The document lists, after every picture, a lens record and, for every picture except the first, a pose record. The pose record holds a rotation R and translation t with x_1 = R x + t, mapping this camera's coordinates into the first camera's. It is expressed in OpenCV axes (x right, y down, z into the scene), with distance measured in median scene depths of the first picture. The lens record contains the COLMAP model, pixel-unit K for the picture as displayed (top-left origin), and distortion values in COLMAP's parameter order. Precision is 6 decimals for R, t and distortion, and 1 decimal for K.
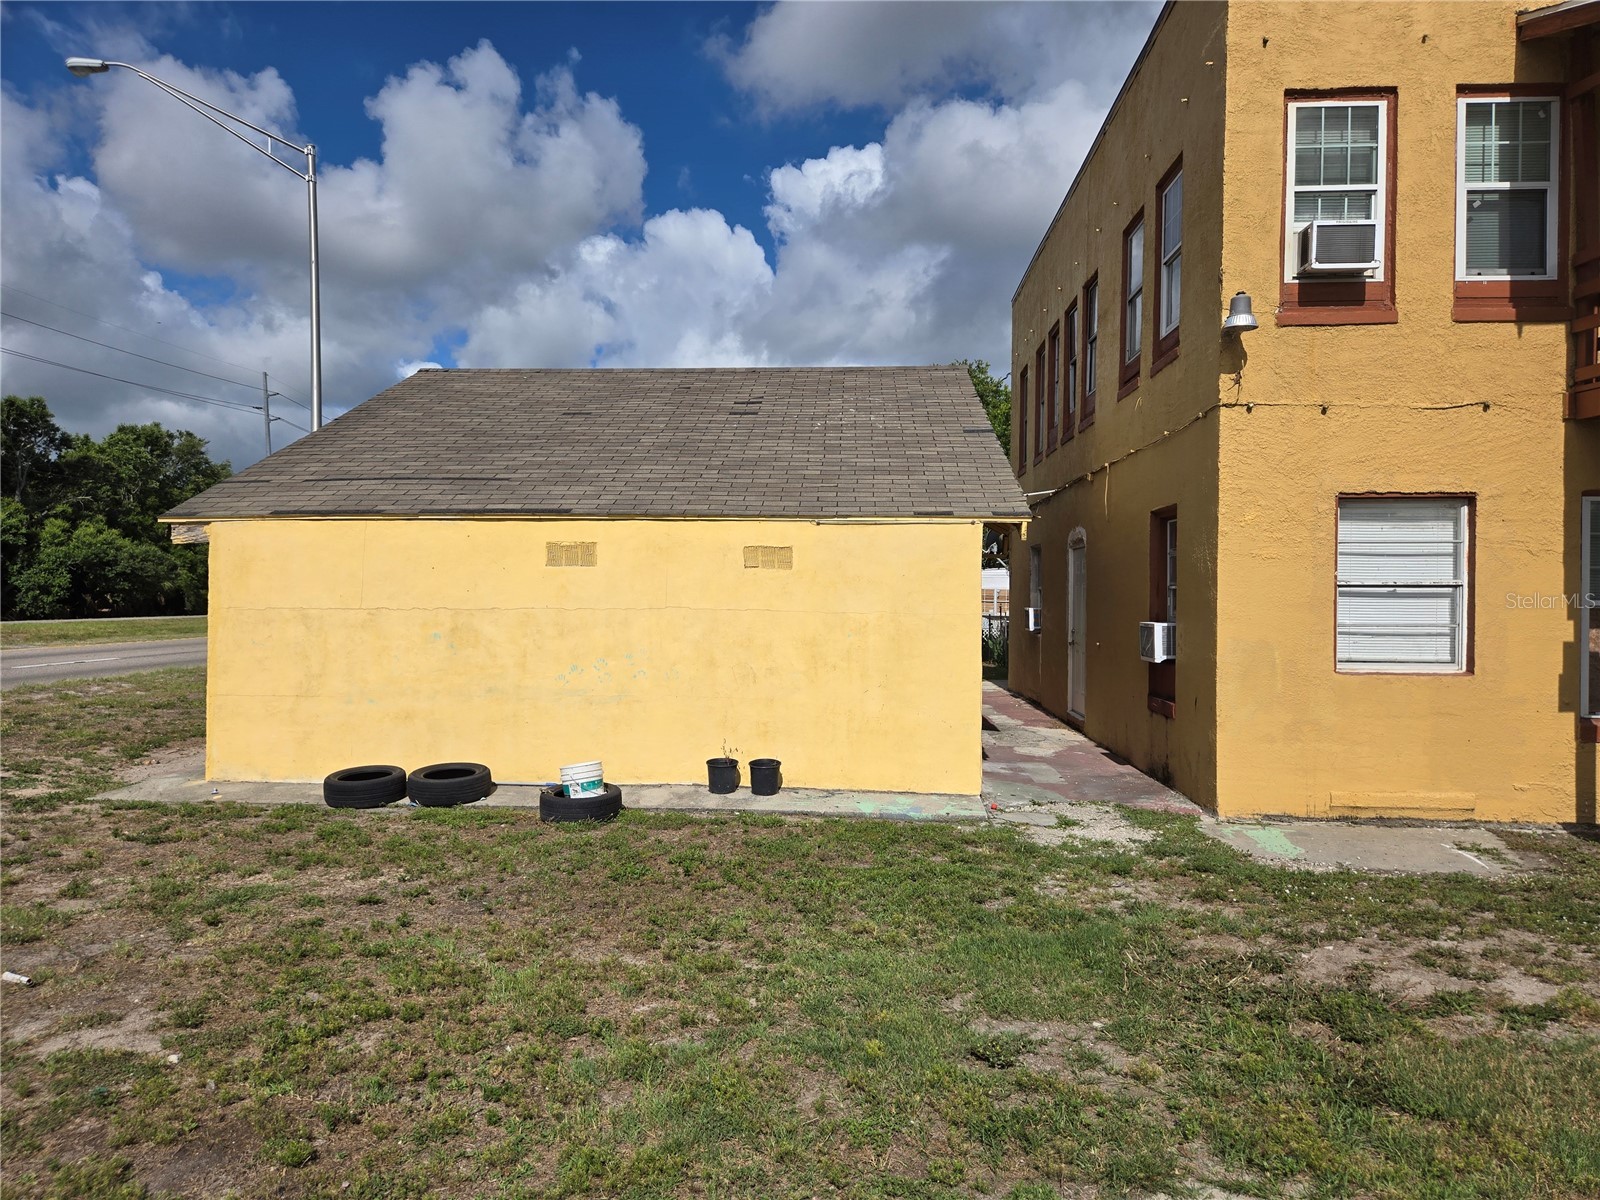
lens RADIAL K [[1065.7, 0, 784.6], [0, 1065.7, 590.5], [0, 0, 1]] dist [0.069465, -0.060462]
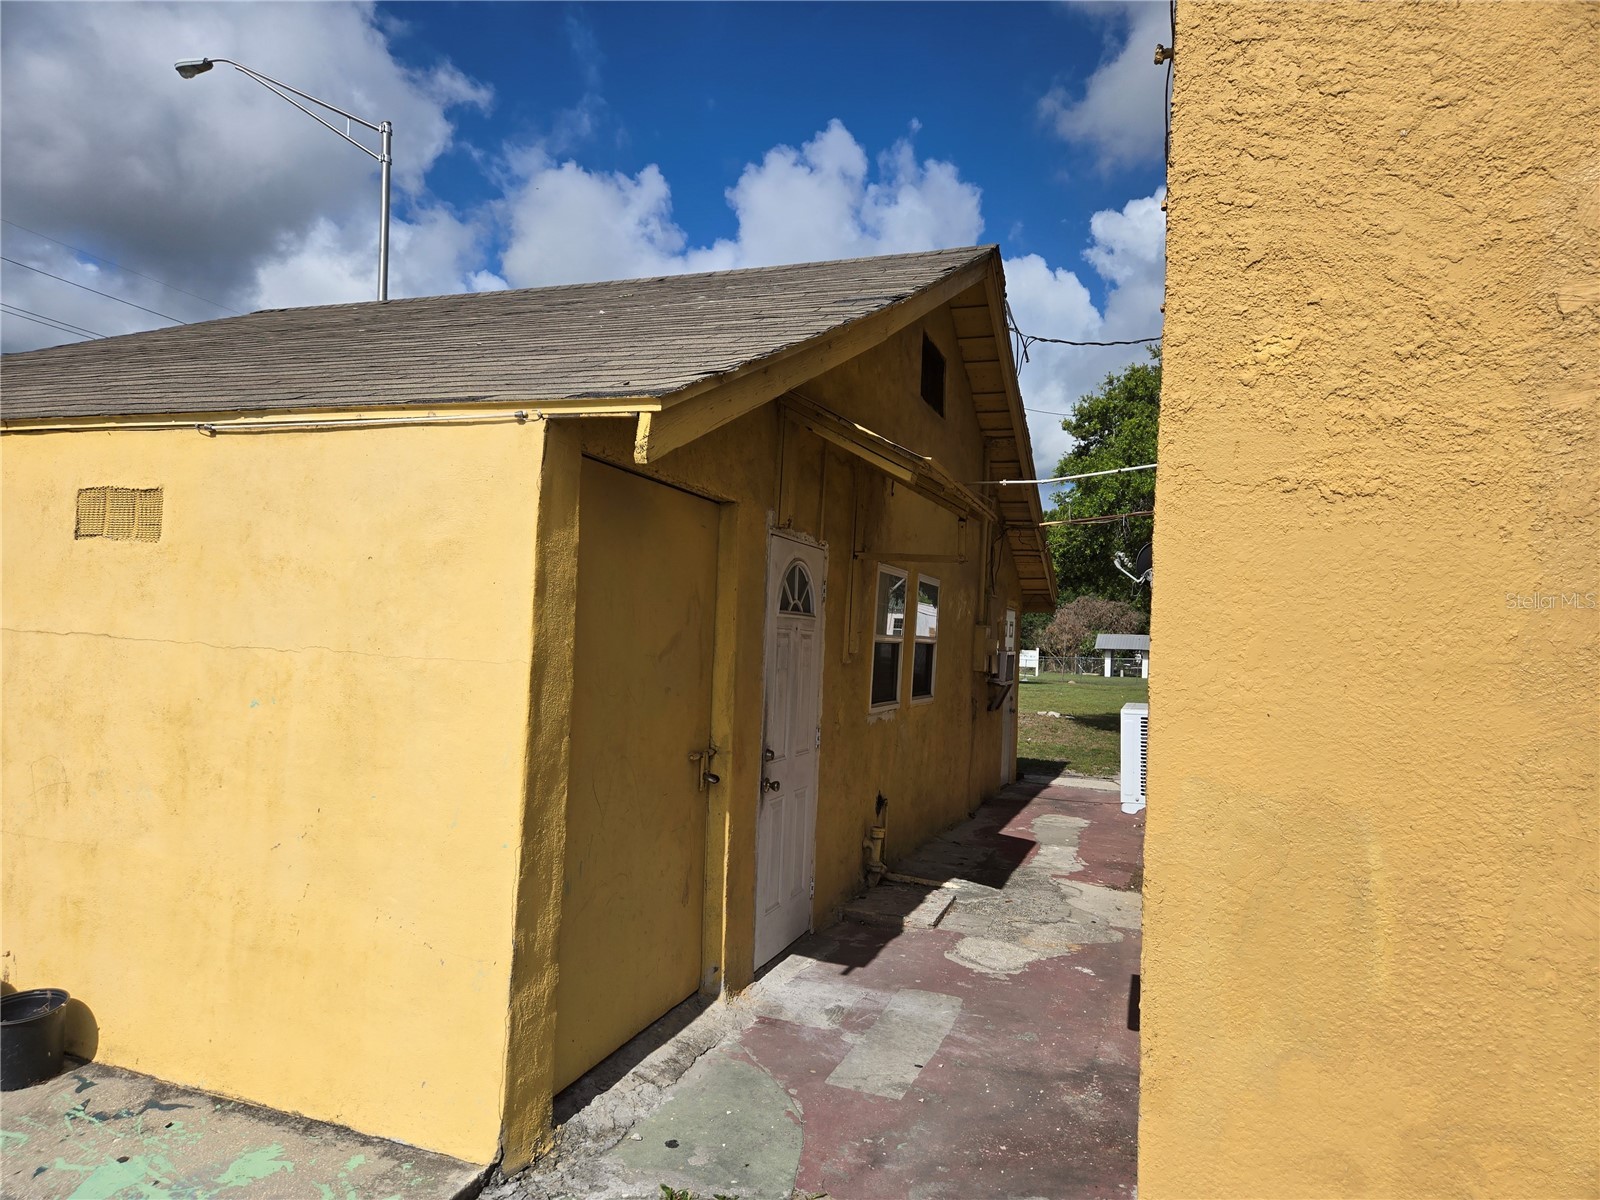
lens RADIAL K [[1065.7, 0, 788.0], [0, 1065.7, 609.9], [0, 0, 1]] dist [0.069465, -0.060462]
pose [[0.956578, 0.025074, -0.290397, 0.394413], [-0.034732, 0.999000, -0.028150, 0.011415], [0.289400, 0.037014, 0.956492, 0.700681]]
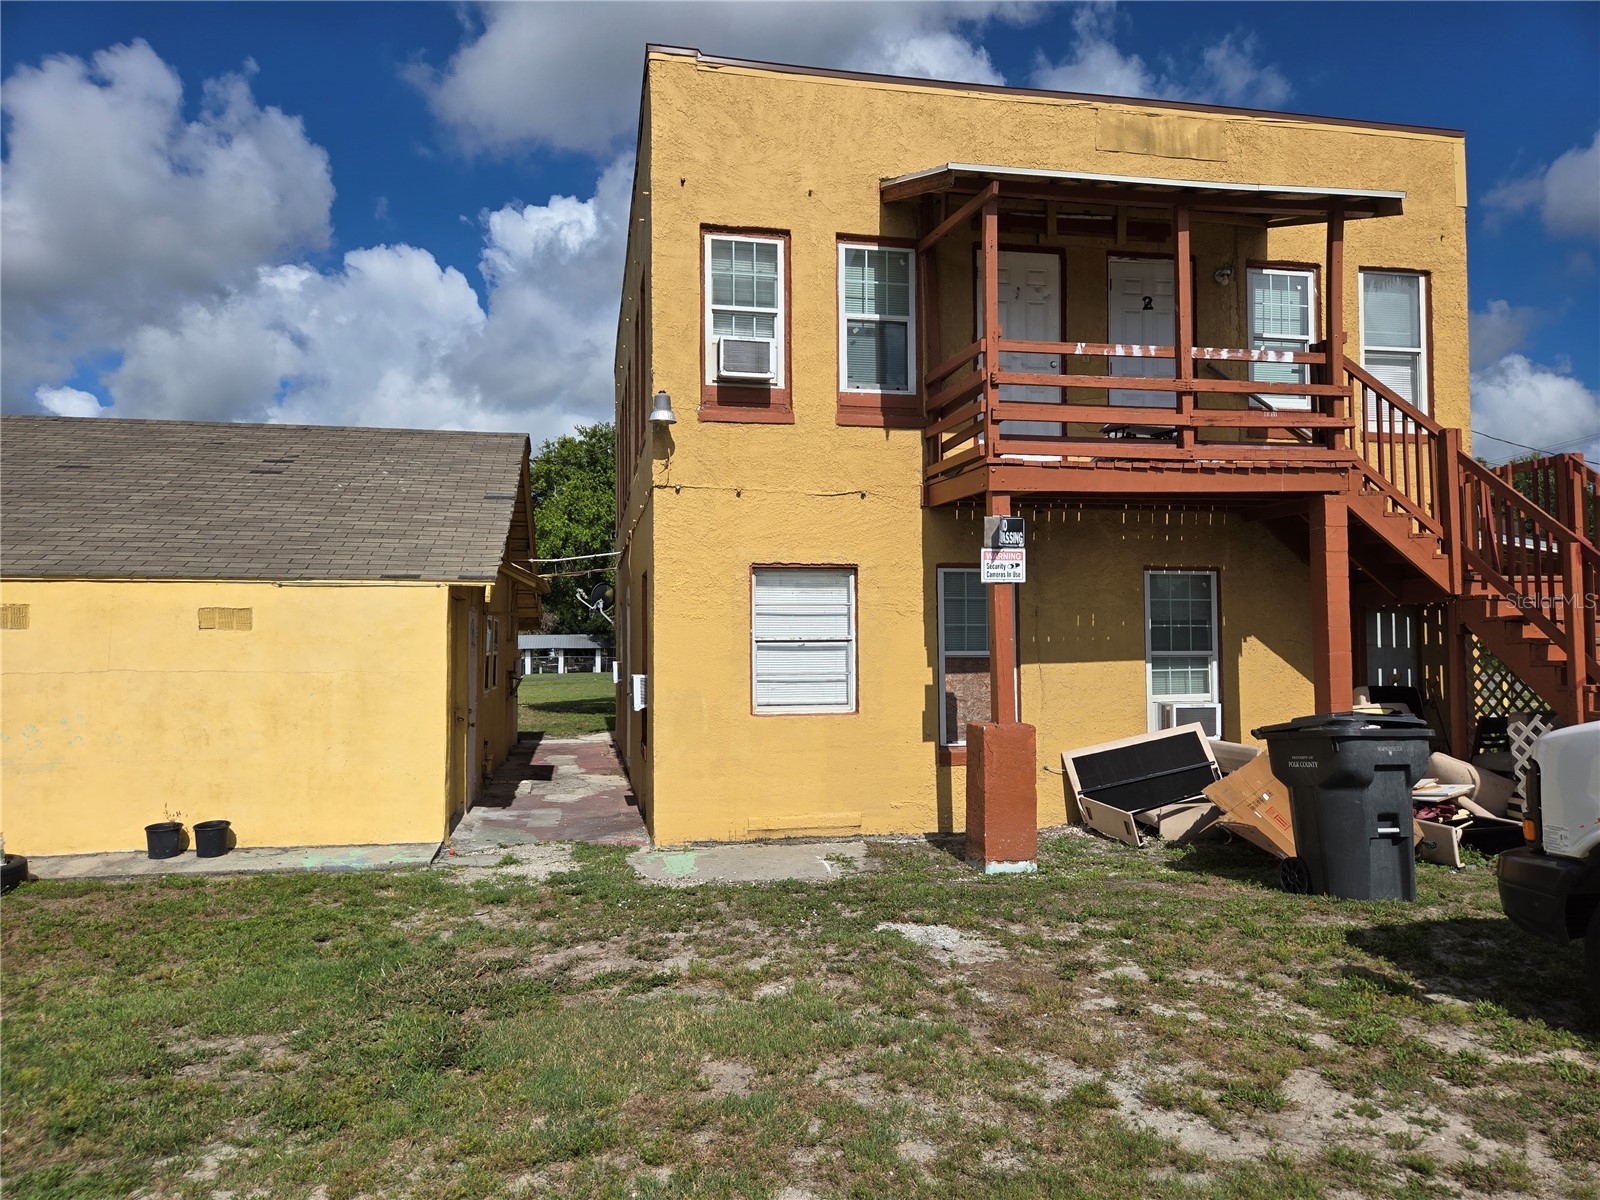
lens RADIAL K [[1065.7, 0, 788.5], [0, 1065.7, 598.3], [0, 0, 1]] dist [0.069465, -0.060462]
pose [[0.963397, 0.000877, 0.268078, 0.237006], [0.009839, 0.999205, -0.038626, -0.006310], [-0.267899, 0.039850, 0.962623, -0.135056]]
